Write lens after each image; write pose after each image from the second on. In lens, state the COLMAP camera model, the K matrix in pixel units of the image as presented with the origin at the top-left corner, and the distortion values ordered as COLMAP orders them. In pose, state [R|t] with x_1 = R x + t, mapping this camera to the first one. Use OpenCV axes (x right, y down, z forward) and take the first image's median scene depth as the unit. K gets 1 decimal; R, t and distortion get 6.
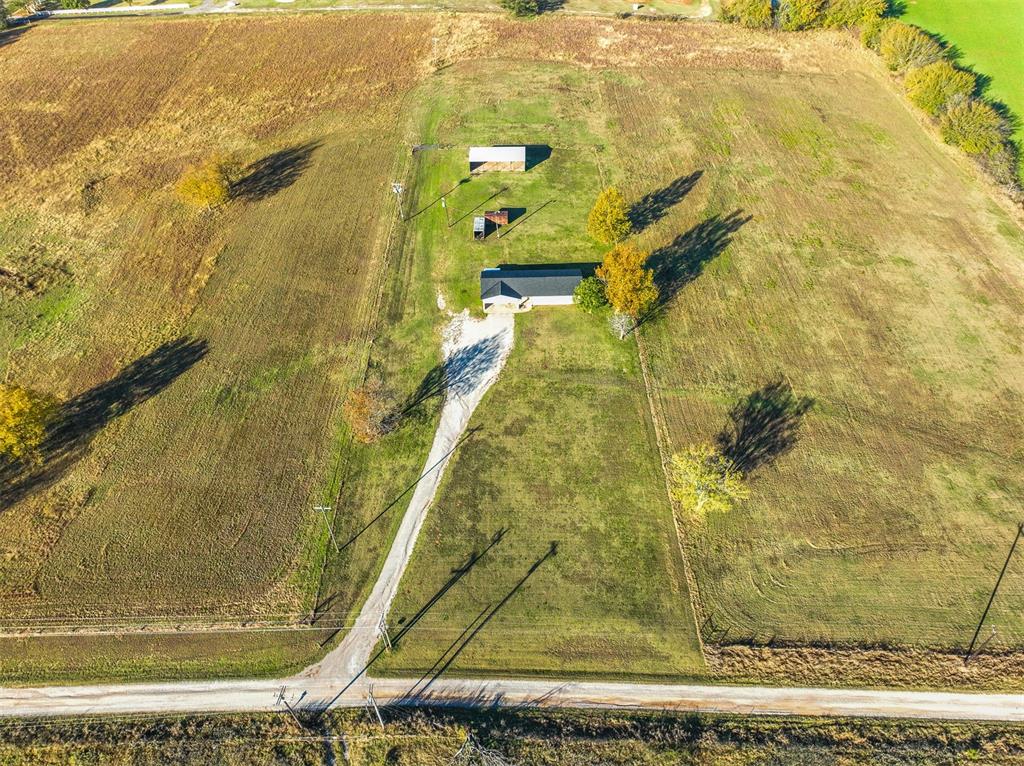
lens RADIAL K [[718.4, 0, 512.5], [0, 718.4, 387.5], [0, 0, 1]] dist [-0.003349, 0.022045]
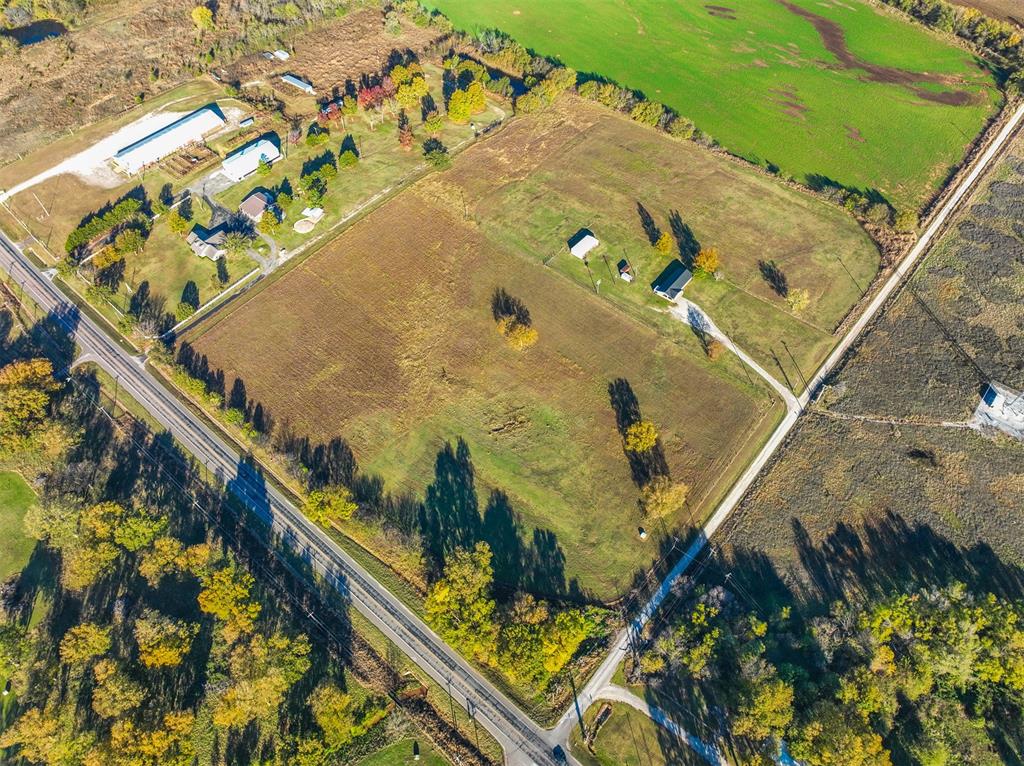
lens RADIAL K [[727.7, 0, 512.0], [0, 727.7, 383.0], [0, 0, 1]] dist [0.001905, 0.011975]
pose [[0.635828, -0.602189, 0.482795, -1.931022], [0.552131, 0.791961, 0.260669, -0.927455], [-0.539327, 0.100825, 0.836039, -0.811494]]
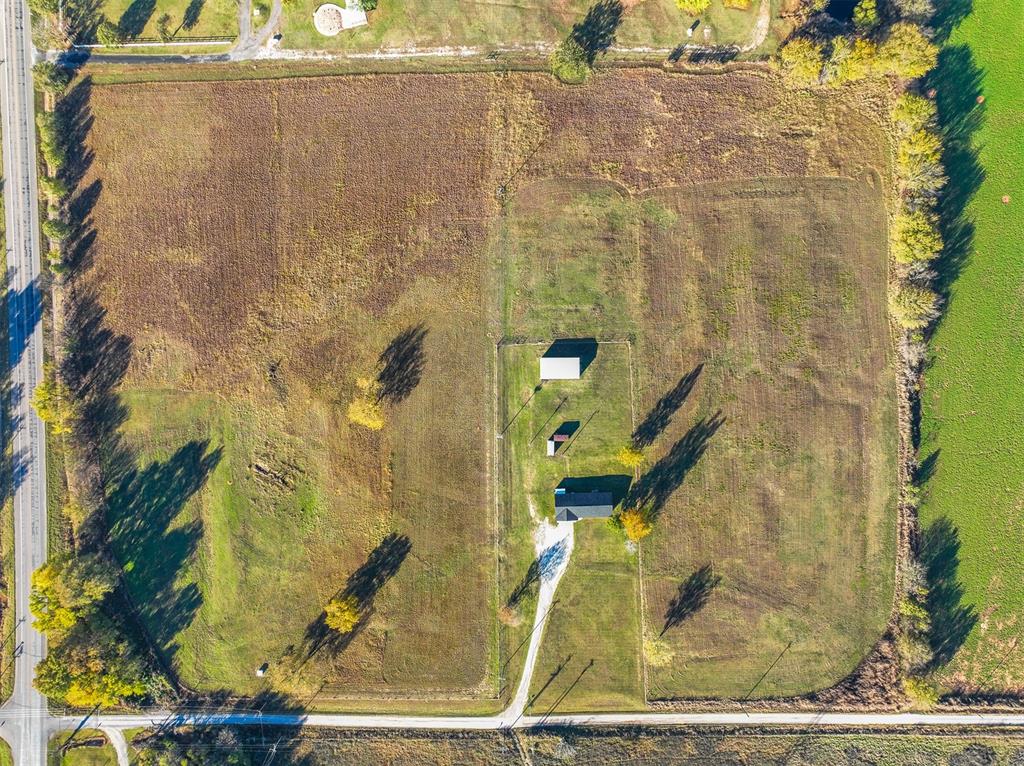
lens RADIAL K [[718.4, 0, 512.5], [0, 718.4, 387.5], [0, 0, 1]] dist [-0.003349, 0.022045]
pose [[0.999784, -0.020666, 0.002276, -0.164804], [0.013011, 0.707325, 0.706768, -1.808138], [-0.016216, -0.706586, 0.707441, -0.046322]]
